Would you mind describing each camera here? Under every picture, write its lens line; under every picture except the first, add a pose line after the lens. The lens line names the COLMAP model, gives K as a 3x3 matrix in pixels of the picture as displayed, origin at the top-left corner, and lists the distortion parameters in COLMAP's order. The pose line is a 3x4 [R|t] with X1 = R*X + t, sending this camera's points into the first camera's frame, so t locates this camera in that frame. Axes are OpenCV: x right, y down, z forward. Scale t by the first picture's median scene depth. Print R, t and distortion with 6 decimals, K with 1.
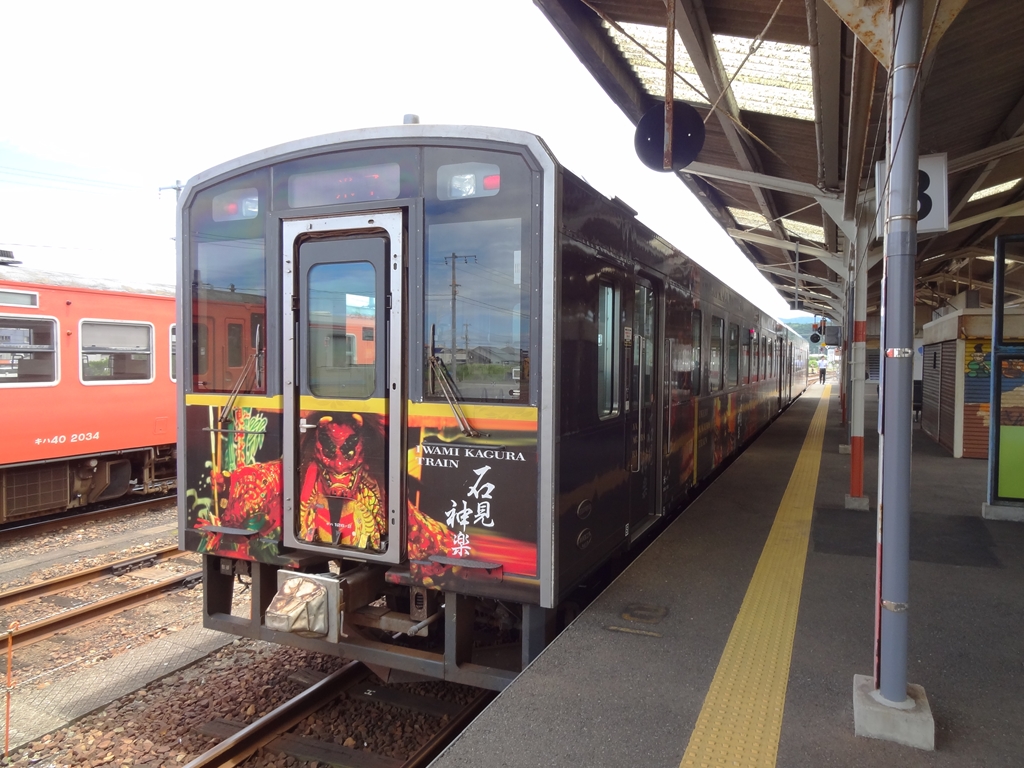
lens RADIAL K [[711.1, 0, 512.0], [0, 711.1, 384.0], [0, 0, 1]] dist [-0.000615, -0.000169]
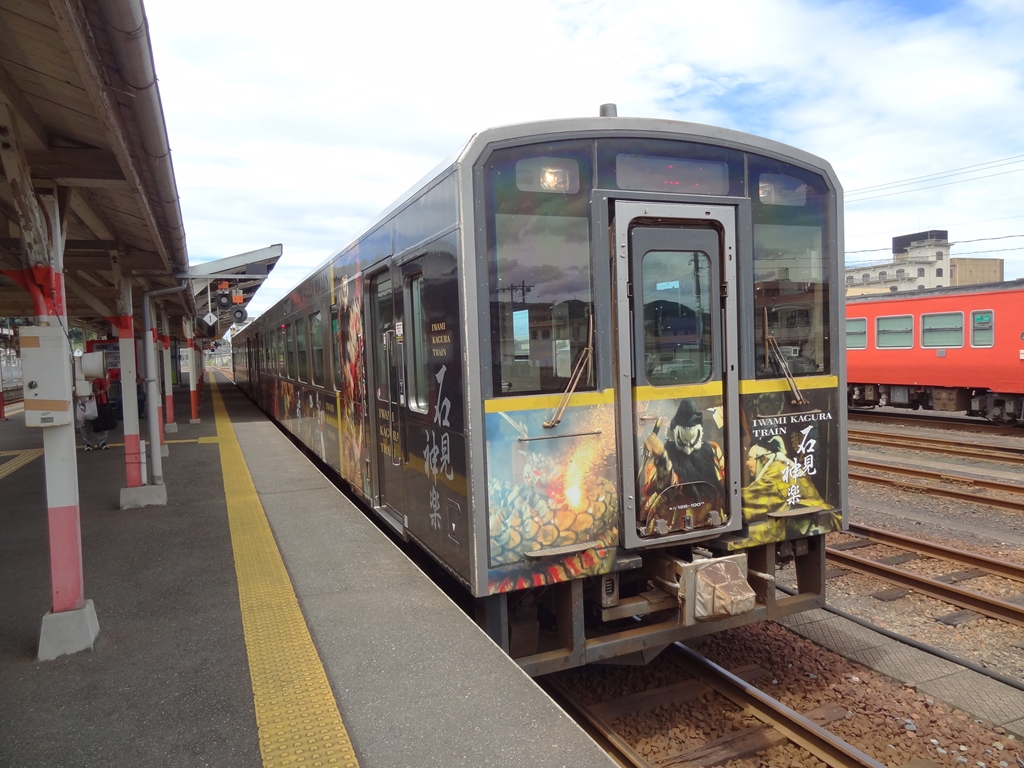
lens RADIAL K [[711.1, 0, 512.0], [0, 711.1, 384.0], [0, 0, 1]] dist [-0.000615, -0.000169]
pose [[0.673598, -0.078064, 0.734964, -1.195799], [0.073268, 0.996561, 0.038698, -0.038841], [-0.735457, 0.027782, 0.677002, 0.510944]]
